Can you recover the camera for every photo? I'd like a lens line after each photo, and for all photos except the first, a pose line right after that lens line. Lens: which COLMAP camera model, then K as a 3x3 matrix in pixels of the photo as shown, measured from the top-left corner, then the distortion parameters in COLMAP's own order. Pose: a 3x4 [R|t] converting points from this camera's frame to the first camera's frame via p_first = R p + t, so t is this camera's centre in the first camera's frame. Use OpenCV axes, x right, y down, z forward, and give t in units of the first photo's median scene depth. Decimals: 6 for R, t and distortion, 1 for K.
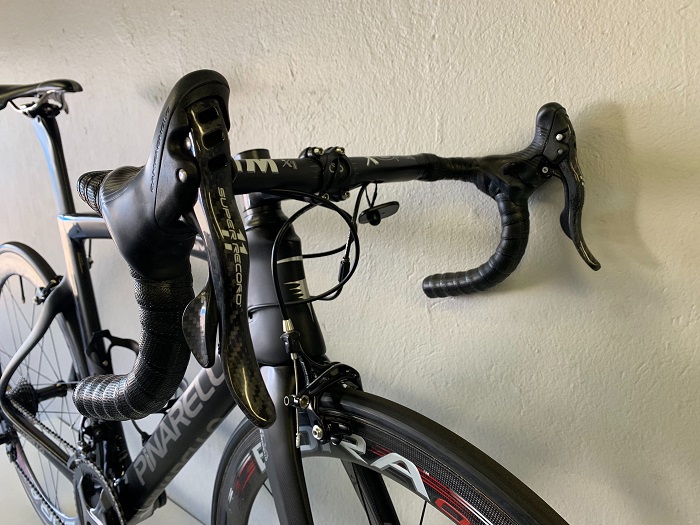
lens RADIAL K [[543.2, 0, 350.3], [0, 543.2, 256.4], [0, 0, 1]] dist [0.015538, -0.011779]
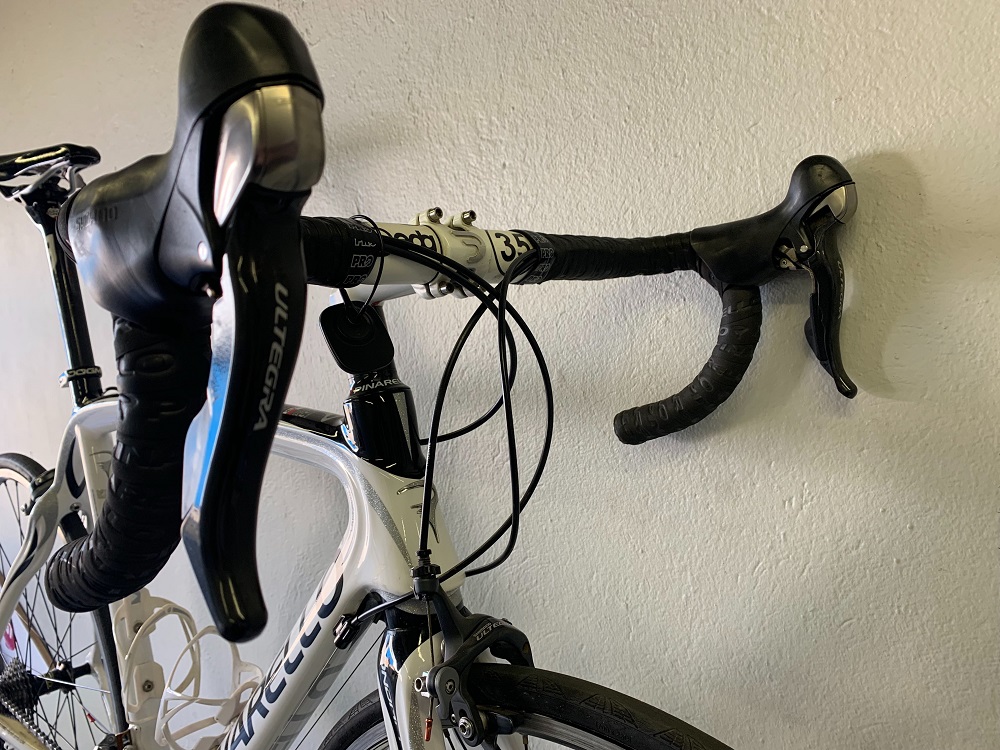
lens RADIAL K [[776.0, 0, 494.5], [0, 776.0, 367.8], [0, 0, 1]] dist [0.015538, -0.011779]
pose [[0.997477, -0.011951, -0.069973, 0.214365], [0.003031, 0.991999, -0.126208, 0.053809], [0.070922, 0.125678, 0.989533, -0.135811]]
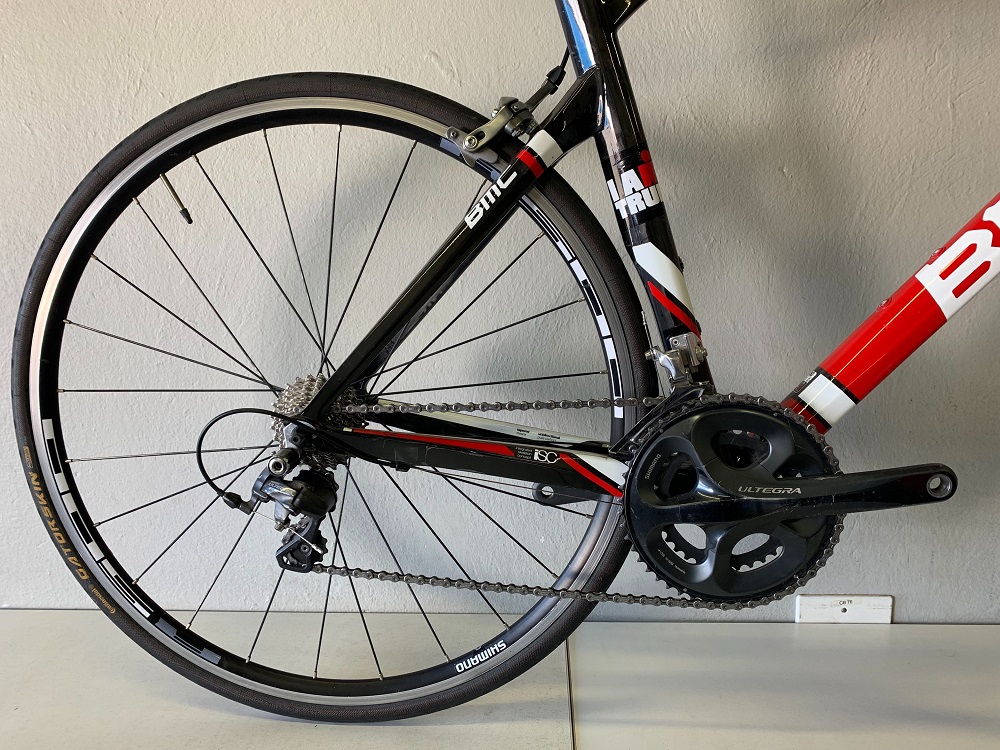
lens RADIAL K [[776.0, 0, 490.0], [0, 776.0, 374.9], [0, 0, 1]] dist [0.015538, -0.011779]
pose [[0.813015, -0.097705, 0.573986, -1.401905], [0.153998, 0.986797, -0.050153, 0.543837], [-0.561507, 0.129168, 0.817328, 0.491925]]
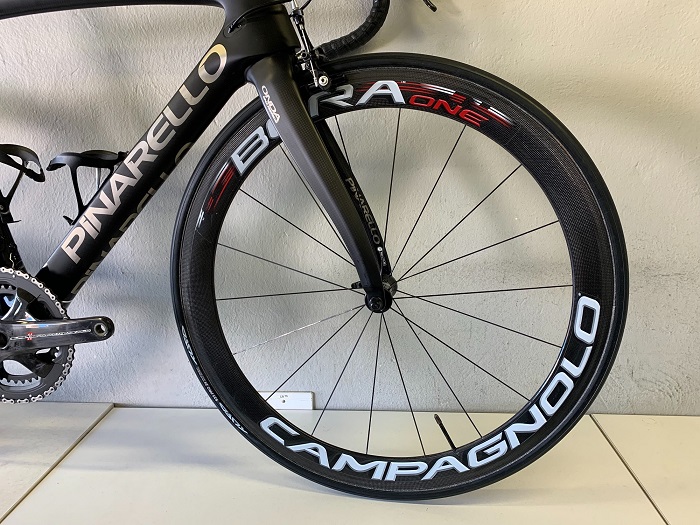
lens RADIAL K [[543.2, 0, 349.4], [0, 543.2, 260.5], [0, 0, 1]] dist [0.015538, -0.011779]
pose [[0.818299, -0.128682, 0.560203, -0.685888], [0.149698, 0.988696, 0.008443, 0.619720], [-0.554957, 0.076953, 0.828312, -0.168051]]
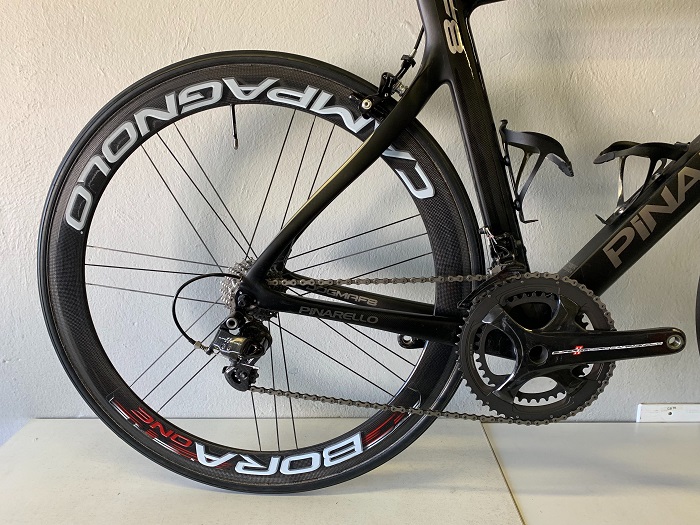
lens RADIAL K [[543.2, 0, 345.2], [0, 543.2, 263.5], [0, 0, 1]] dist [0.015538, -0.011779]
pose [[0.786354, -0.136207, 0.602574, -1.648210], [0.153650, 0.987863, 0.022787, 0.414530], [-0.598364, 0.074666, 0.797738, 0.693079]]
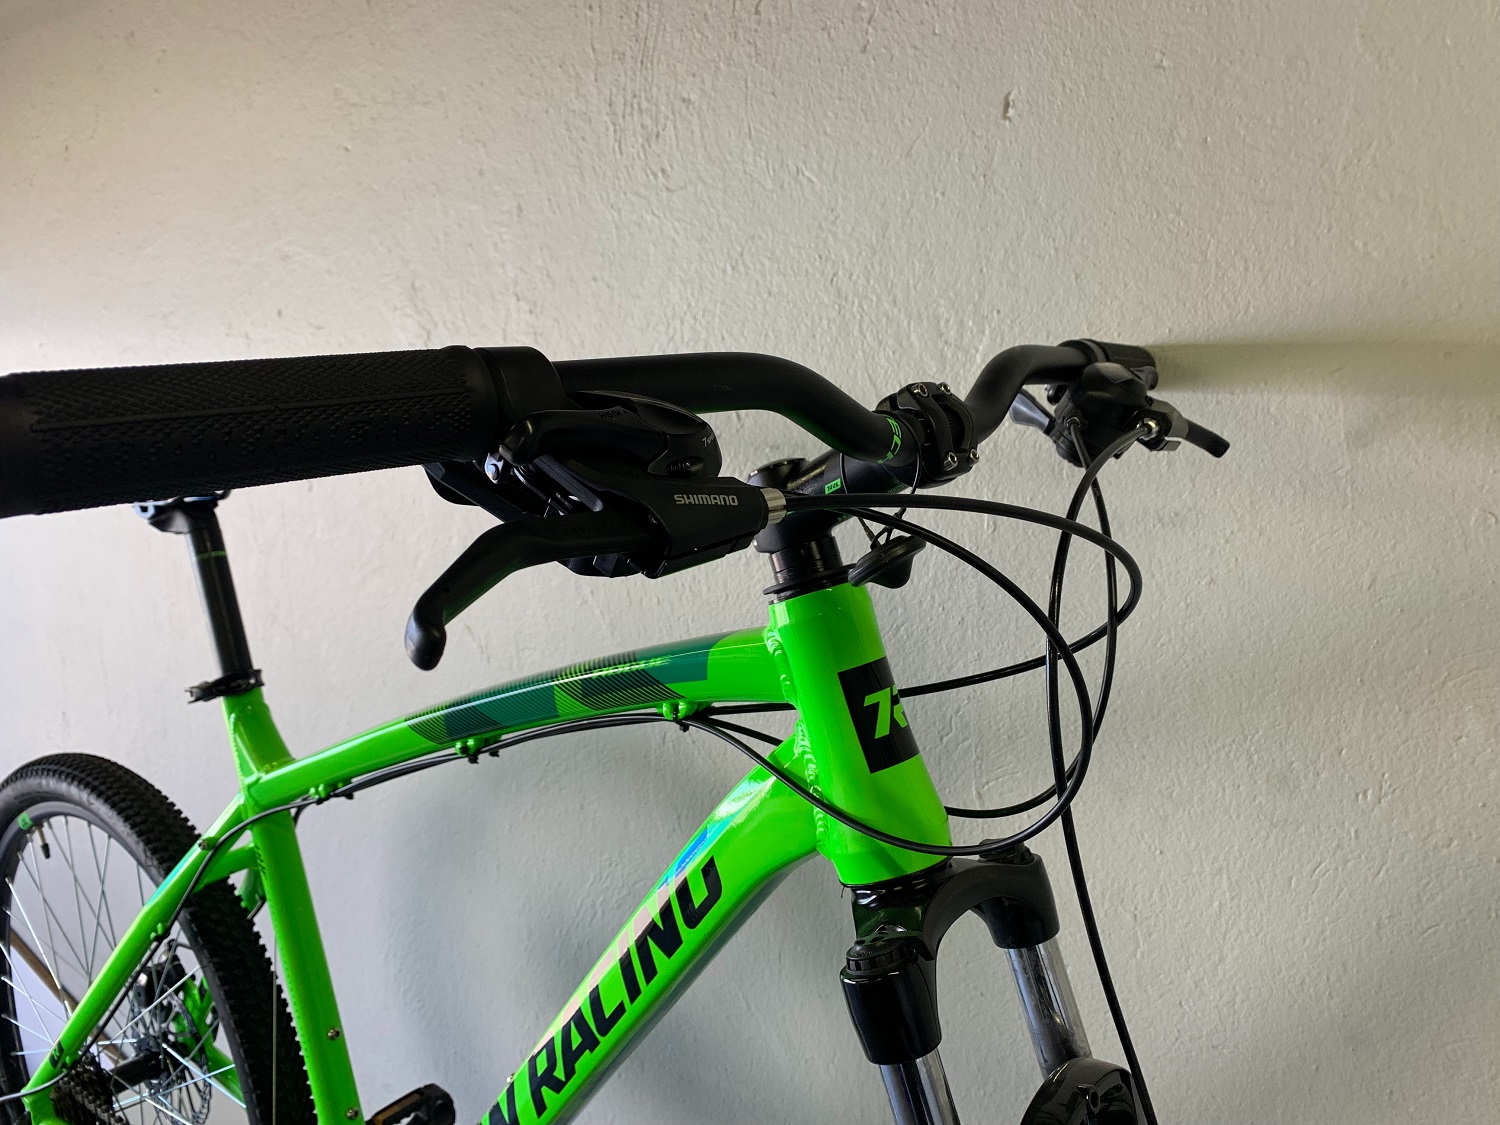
lens RADIAL K [[1164.1, 0, 746.3], [0, 1164.1, 555.2], [0, 0, 1]] dist [0.015538, -0.011779]
pose [[0.997705, -0.014680, 0.066093, -0.229070], [0.022130, 0.993299, -0.113436, -0.029124], [-0.063985, 0.114638, 0.991345, -0.375954]]
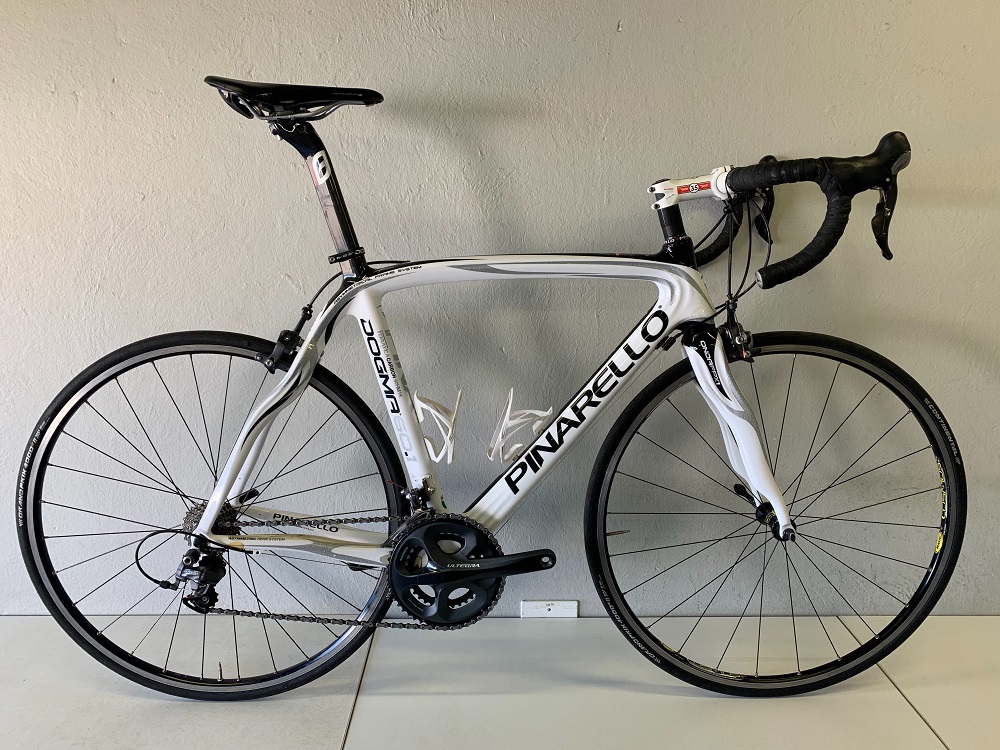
lens RADIAL K [[776.0, 0, 497.9], [0, 776.0, 371.4], [0, 0, 1]] dist [0.015538, -0.011779]
pose [[0.769402, -0.110997, 0.629047, -1.617143], [0.146899, 0.989138, -0.005139, 0.251204], [-0.621644, 0.096360, 0.777350, -0.545654]]
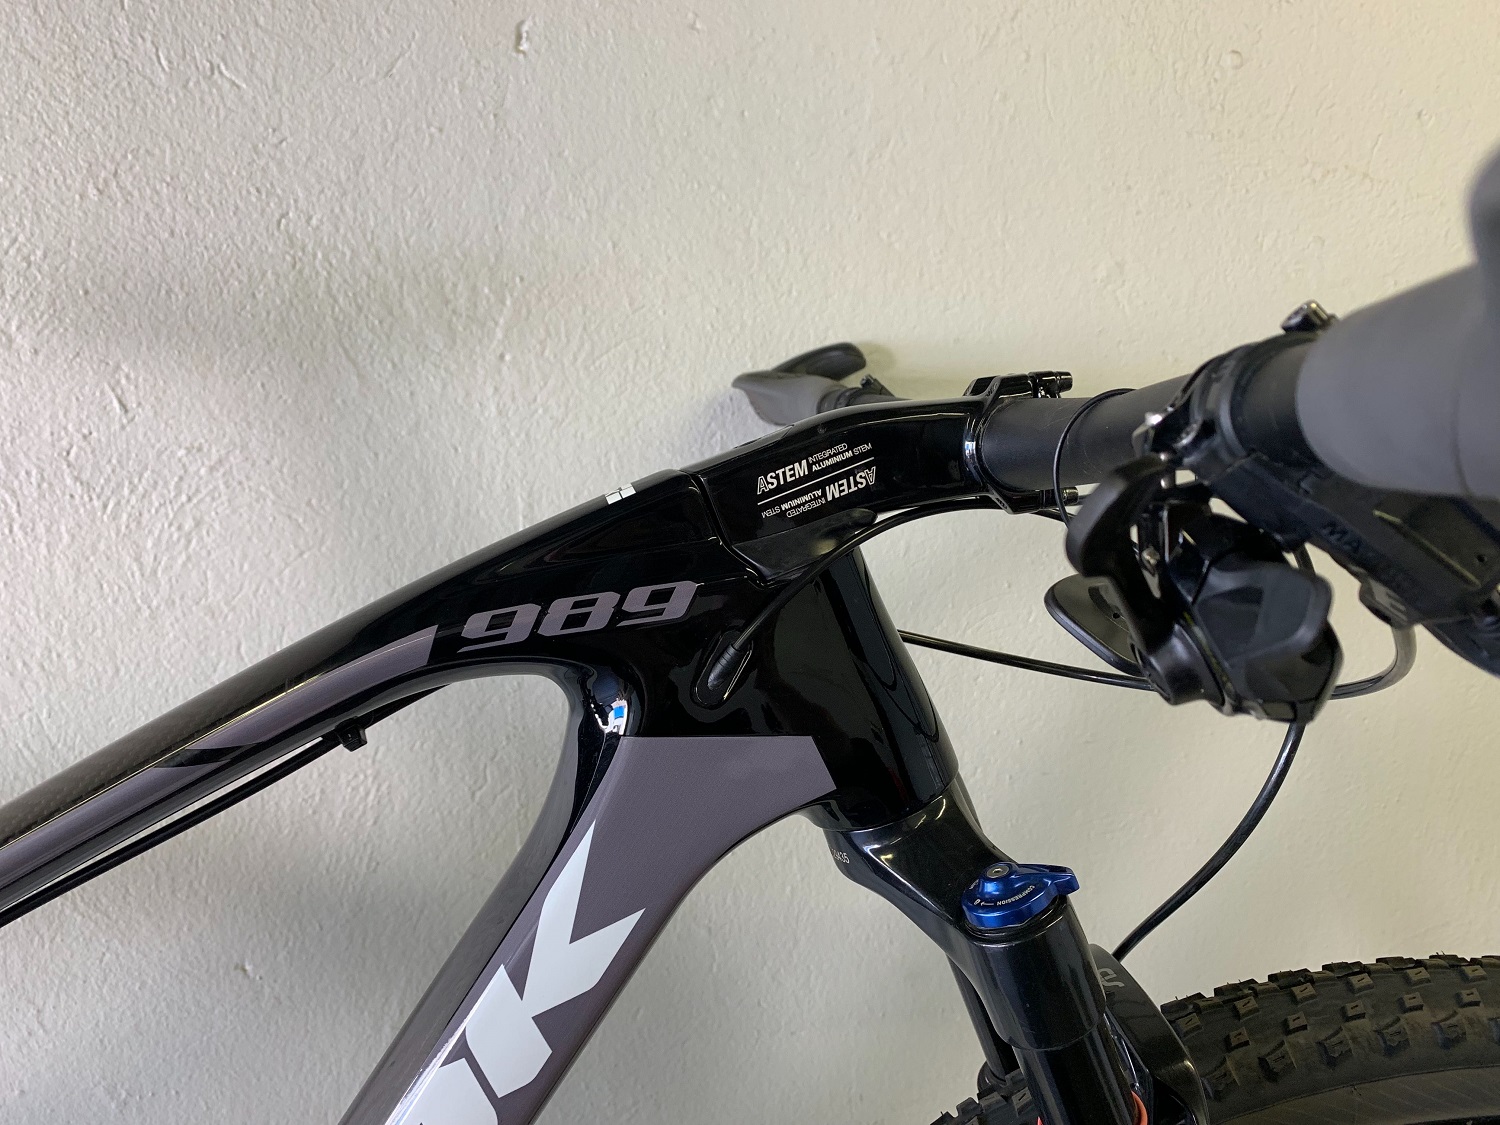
lens RADIAL K [[1164.1, 0, 757.0], [0, 1164.1, 563.7], [0, 0, 1]] dist [0.015538, -0.011779]
pose [[0.656198, -0.099179, 0.748042, -0.591528], [0.200278, 0.978662, -0.045932, -0.082283], [-0.727525, 0.179957, 0.662059, 0.041643]]
